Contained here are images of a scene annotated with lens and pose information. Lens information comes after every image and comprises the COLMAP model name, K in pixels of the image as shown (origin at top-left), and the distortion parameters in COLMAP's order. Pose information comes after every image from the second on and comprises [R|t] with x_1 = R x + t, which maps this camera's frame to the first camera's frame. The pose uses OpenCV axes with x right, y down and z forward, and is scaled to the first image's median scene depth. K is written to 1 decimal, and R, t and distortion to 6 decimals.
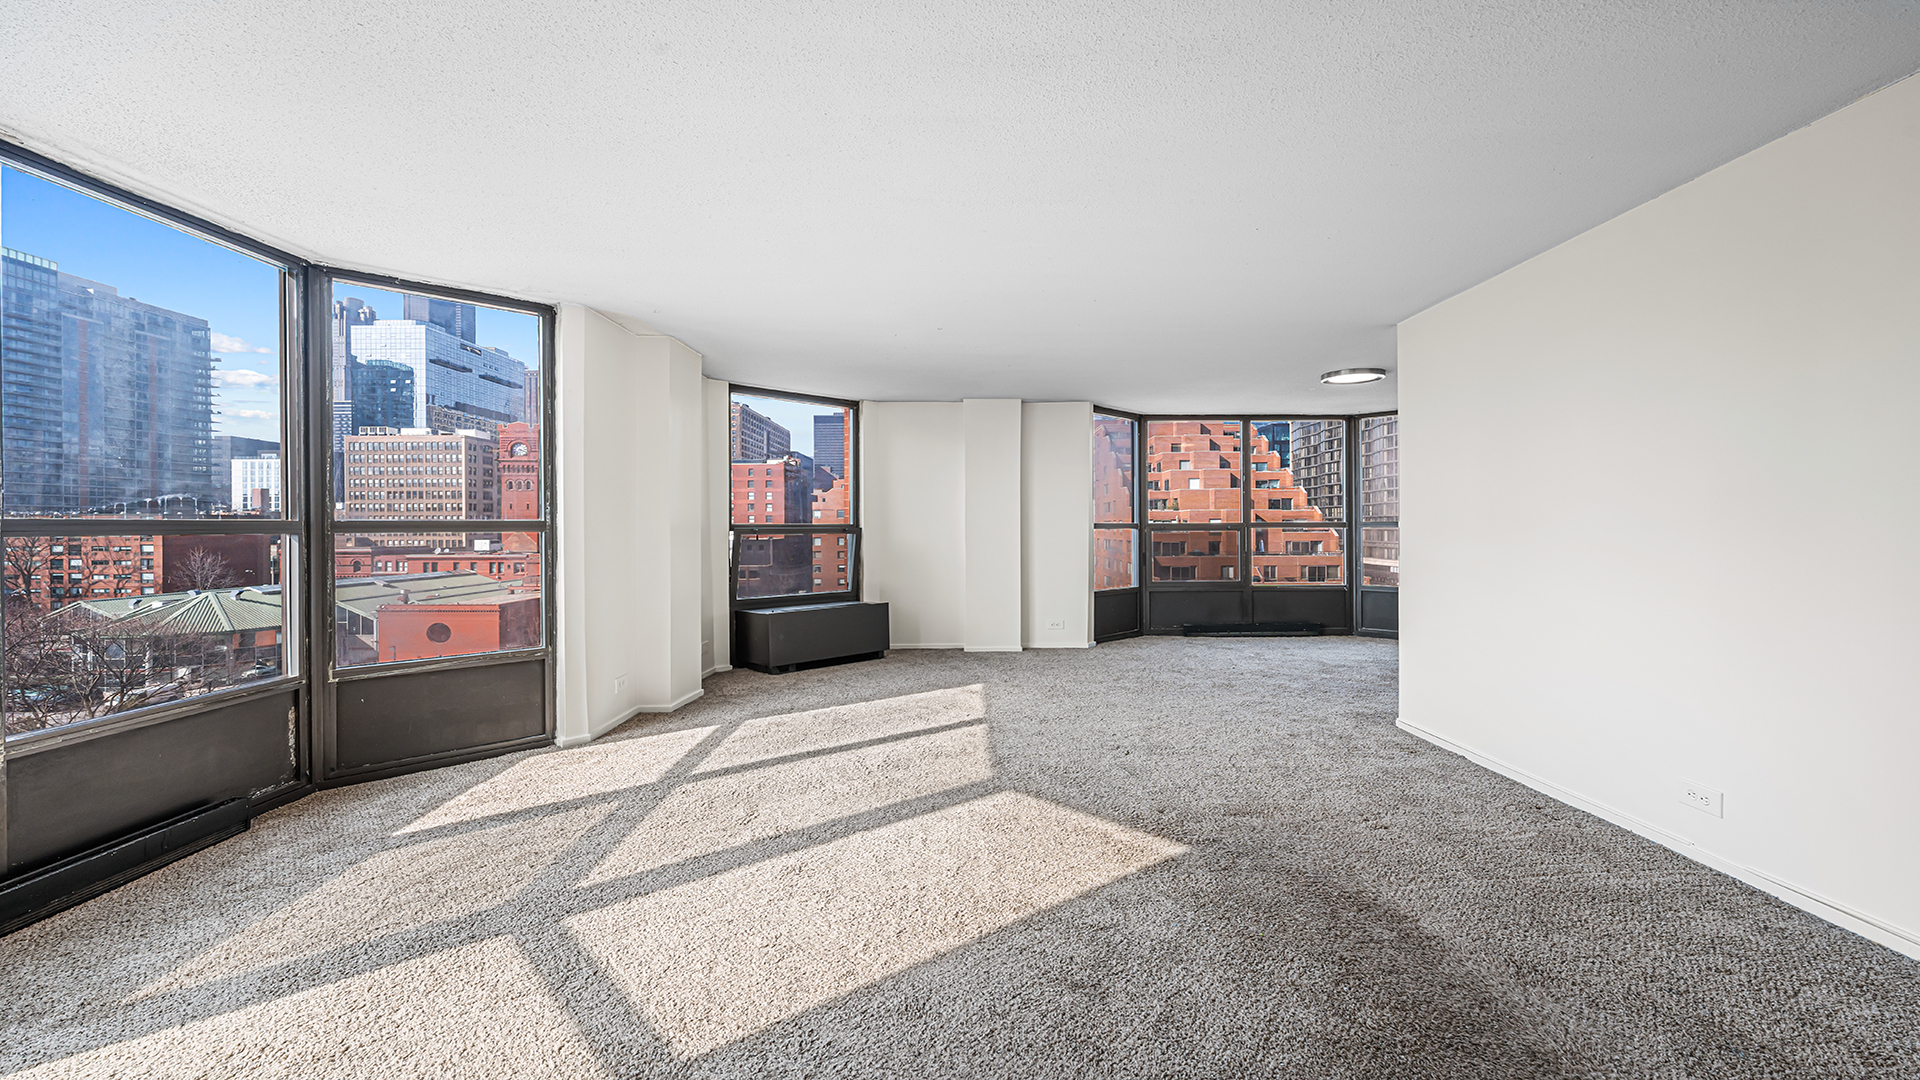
lens RADIAL K [[762.9, 0, 962.5], [0, 762.9, 530.8], [0, 0, 1]] dist [-0.002951, -0.000169]
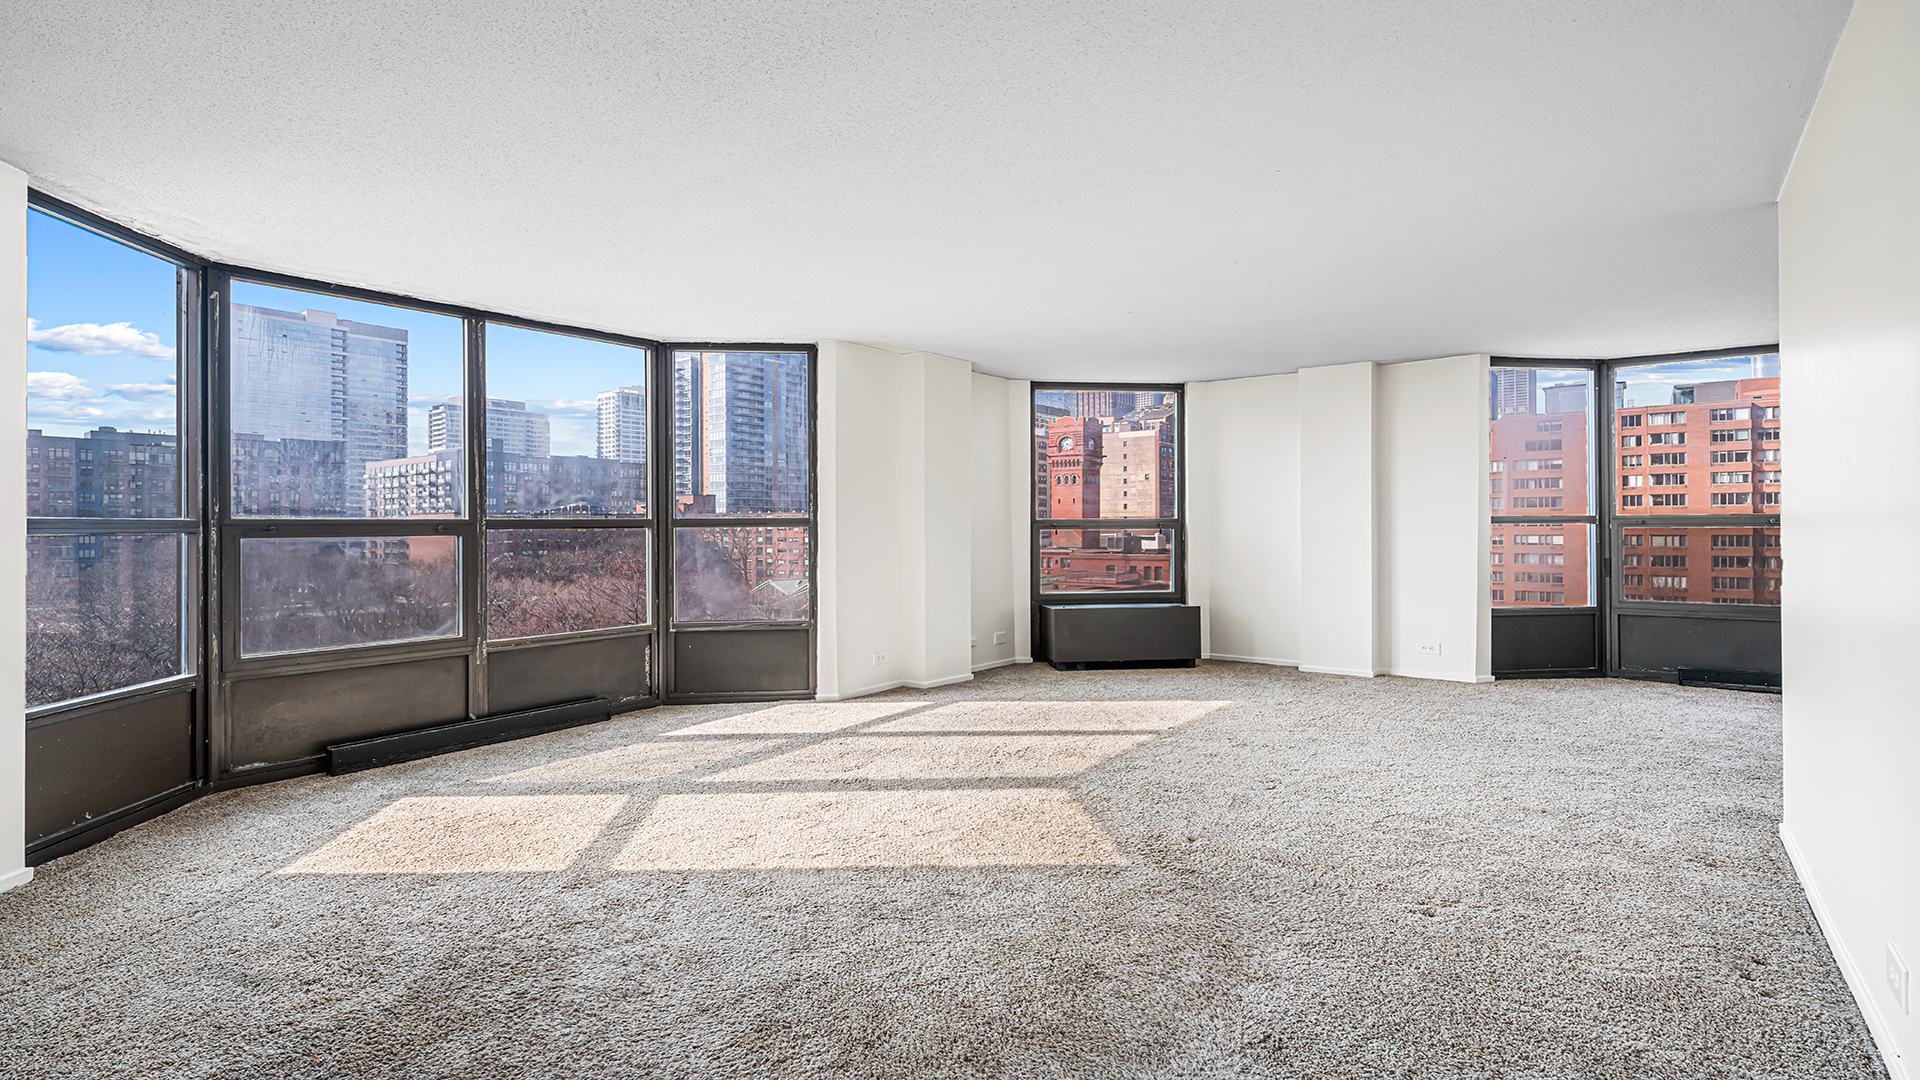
lens RADIAL K [[888.3, 0, 965.4], [0, 888.3, 517.9], [0, 0, 1]] dist [-0.001263, -0.000043]
pose [[0.794309, -0.004943, -0.607494, 0.303288], [-0.000397, 0.999962, -0.008657, -0.000246], [0.607514, 0.007118, 0.794277, 0.002513]]
